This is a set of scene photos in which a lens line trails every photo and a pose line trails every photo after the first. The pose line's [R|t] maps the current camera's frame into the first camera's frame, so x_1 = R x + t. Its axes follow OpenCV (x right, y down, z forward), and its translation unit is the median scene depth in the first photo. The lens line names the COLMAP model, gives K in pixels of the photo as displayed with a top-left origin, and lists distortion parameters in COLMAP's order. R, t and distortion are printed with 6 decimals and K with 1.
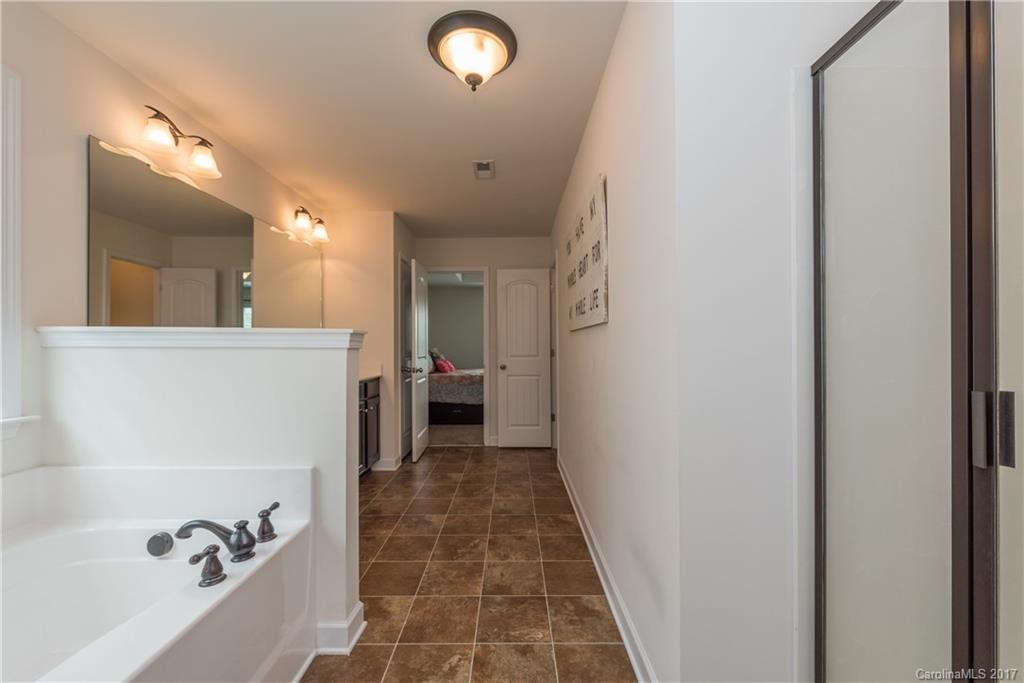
lens RADIAL K [[403.2, 0, 511.4], [0, 403.2, 339.6], [0, 0, 1]] dist [-0.008128, 0.000855]
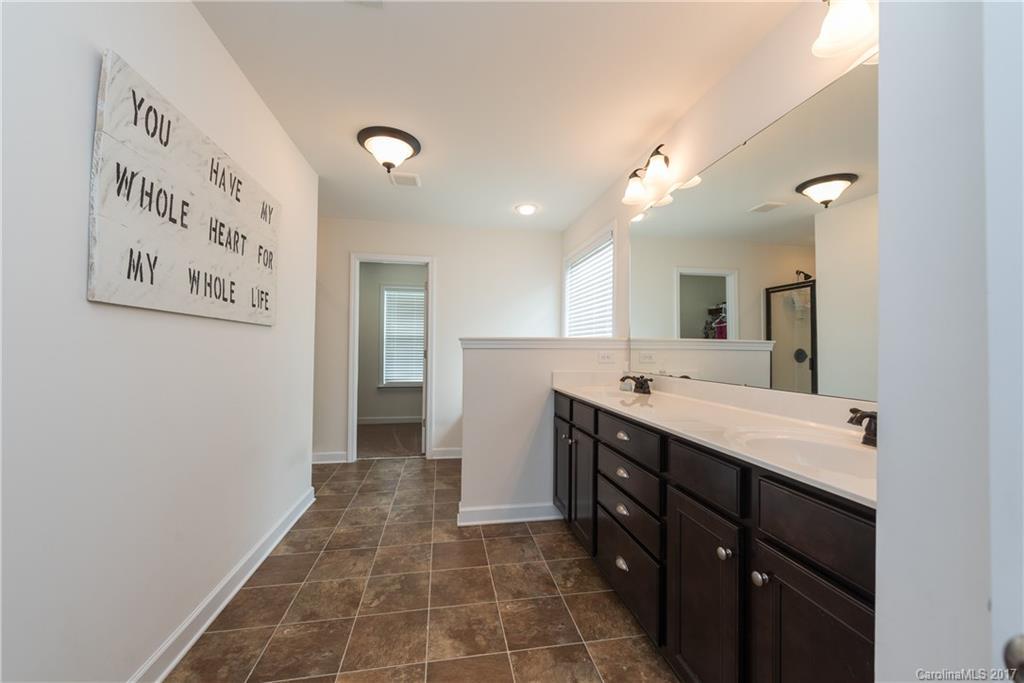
lens RADIAL K [[403.2, 0, 511.6], [0, 403.2, 345.5], [0, 0, 1]] dist [-0.008128, 0.000855]
pose [[-0.985089, -0.004944, -0.171973, -0.226876], [-0.000714, 0.999696, -0.024647, 0.040877], [0.172043, -0.024156, -0.984793, 1.978802]]
